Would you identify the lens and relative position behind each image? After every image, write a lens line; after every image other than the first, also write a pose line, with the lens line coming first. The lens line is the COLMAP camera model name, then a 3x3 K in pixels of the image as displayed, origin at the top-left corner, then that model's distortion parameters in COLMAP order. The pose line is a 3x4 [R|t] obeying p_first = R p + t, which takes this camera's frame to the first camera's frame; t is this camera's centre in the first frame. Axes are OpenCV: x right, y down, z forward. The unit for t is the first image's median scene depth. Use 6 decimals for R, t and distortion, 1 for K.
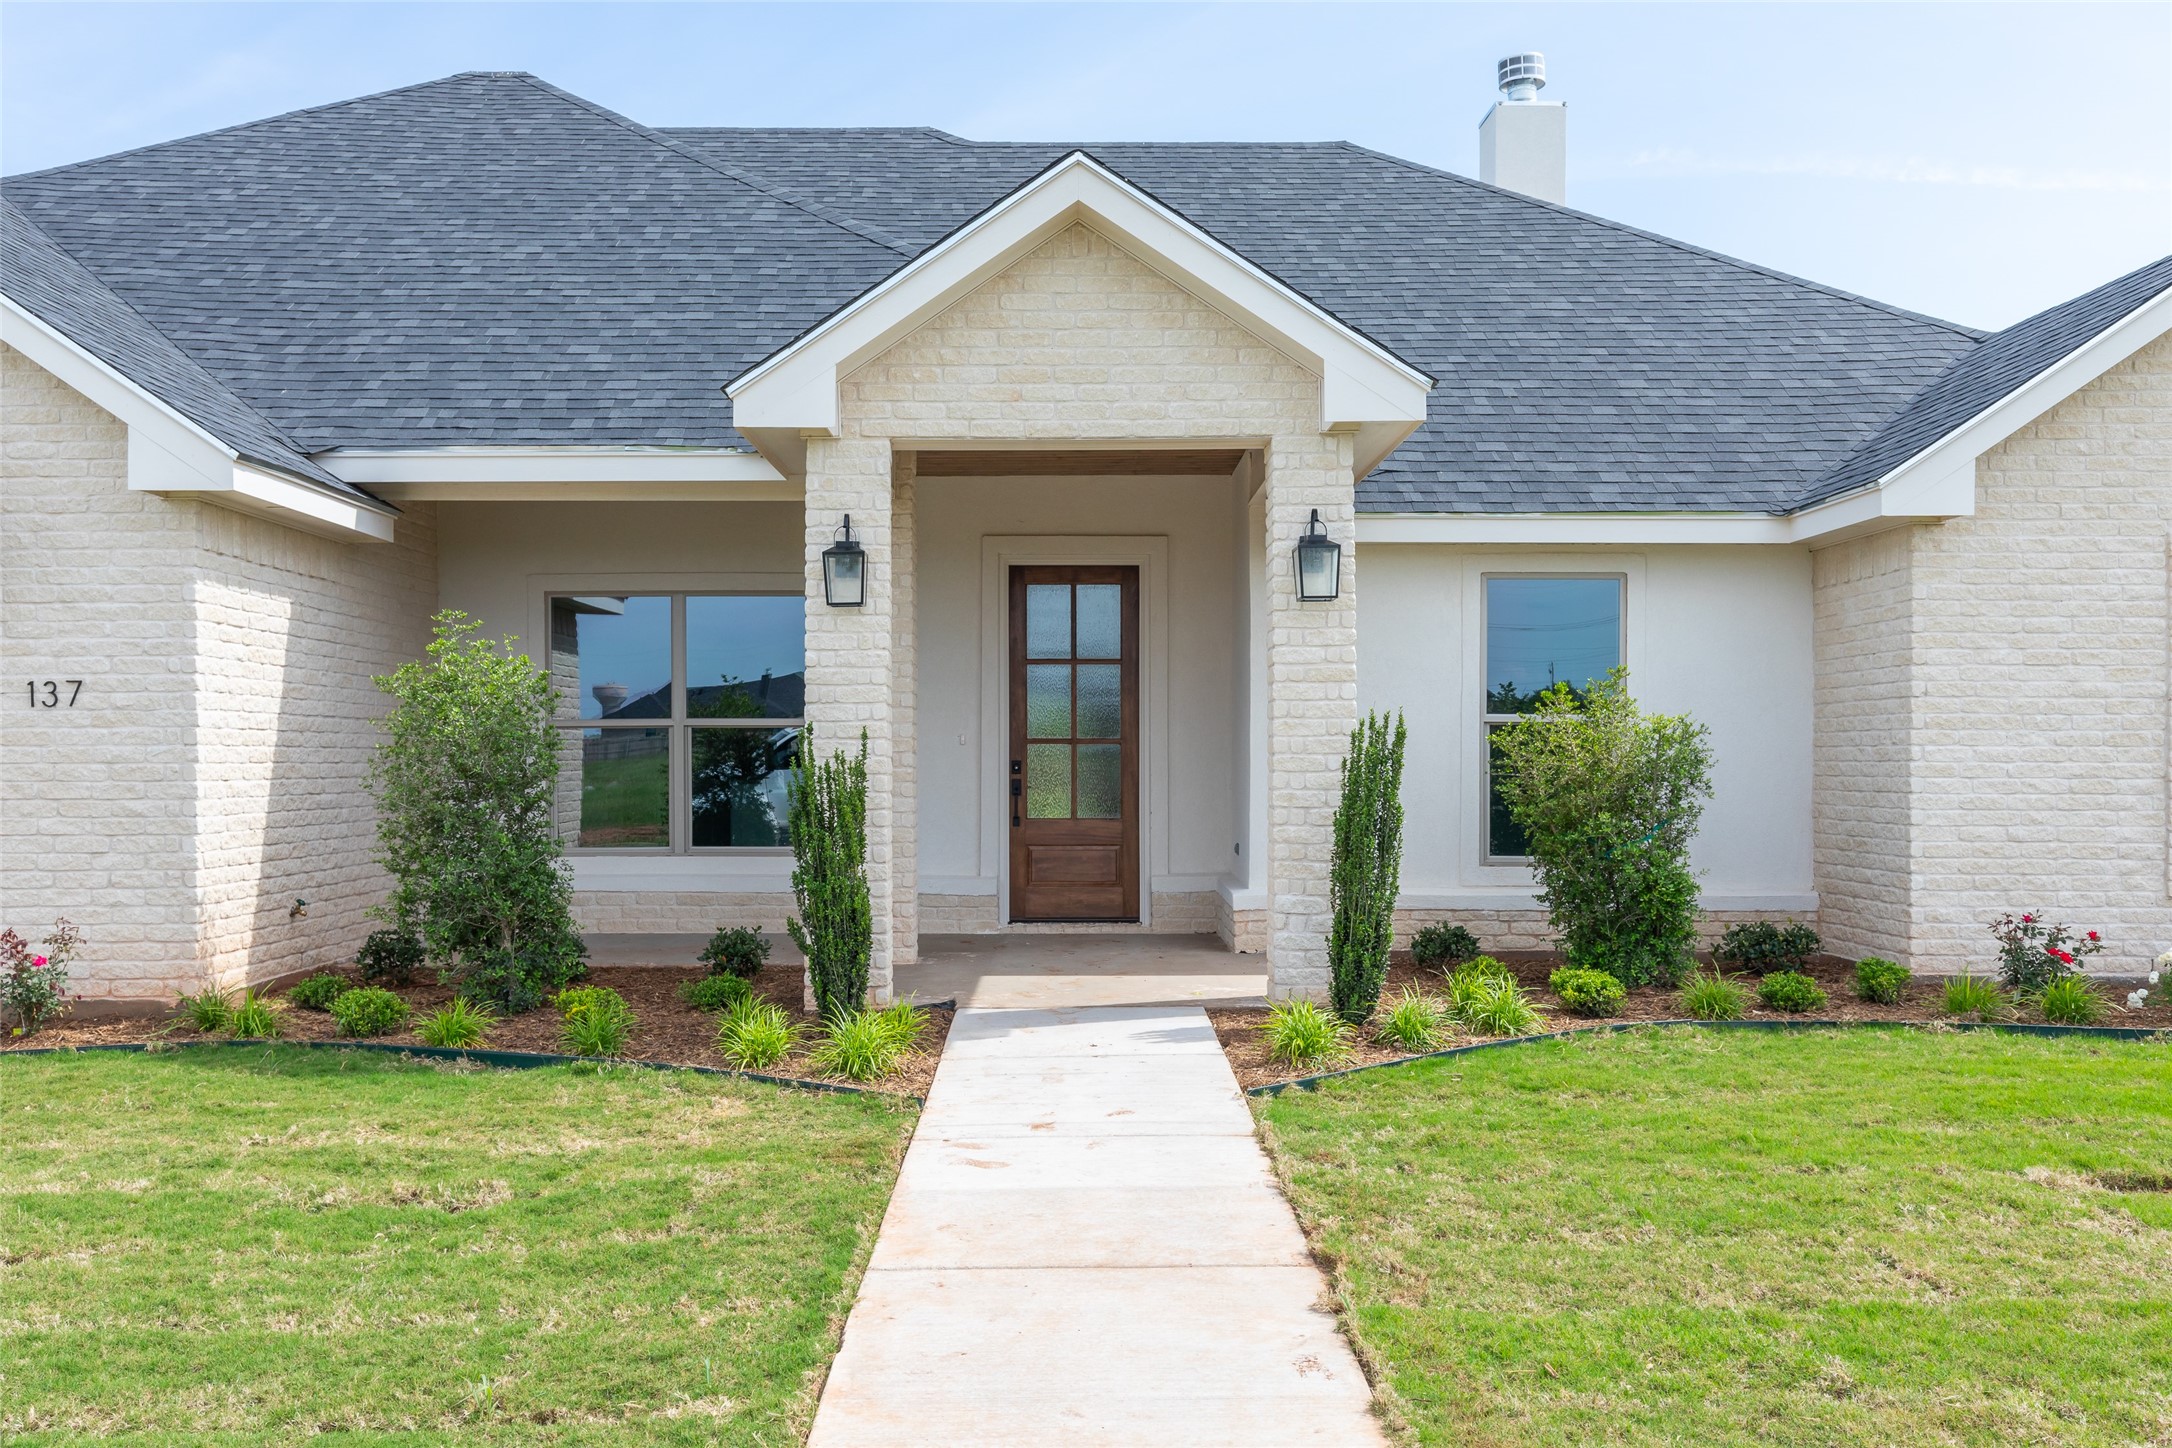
lens RADIAL K [[1866.0, 0, 1083.2], [0, 1866.0, 771.3], [0, 0, 1]] dist [-0.003936, 0.000854]
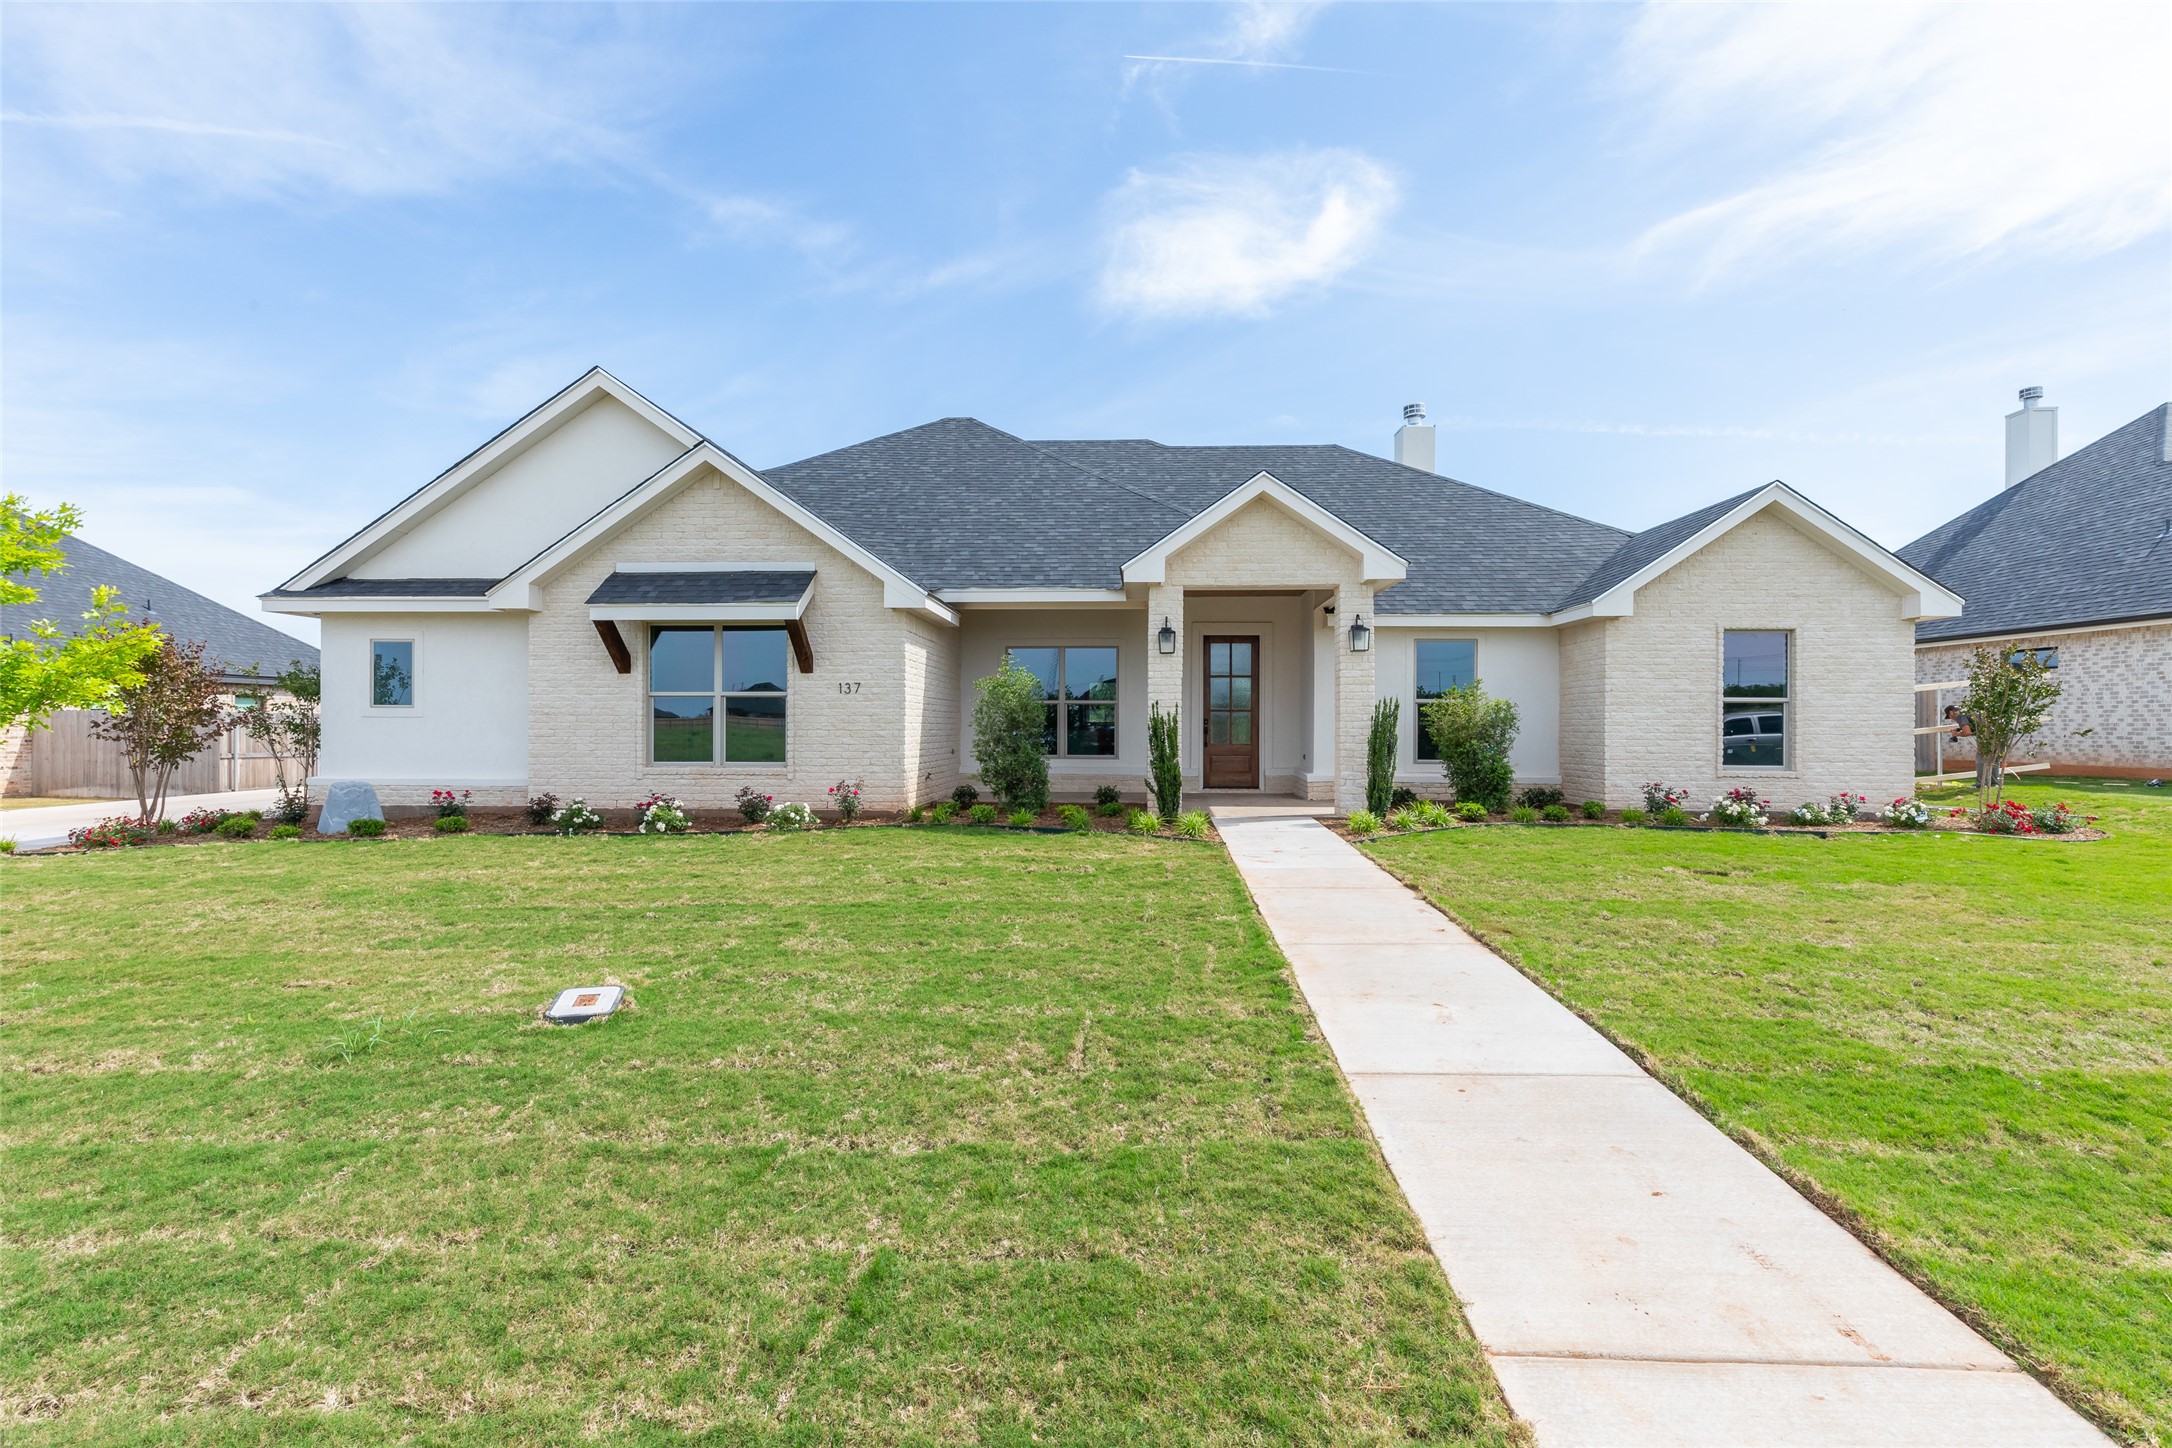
lens RADIAL K [[964.7, 0, 1086.0], [0, 964.7, 724.0], [0, 0, 1]] dist [0.002733, -0.000469]
pose [[0.998755, 0.004577, -0.049673, -0.150195], [-0.005100, 0.999933, -0.010416, 0.016638], [0.049622, 0.010657, 0.998711, -0.252248]]
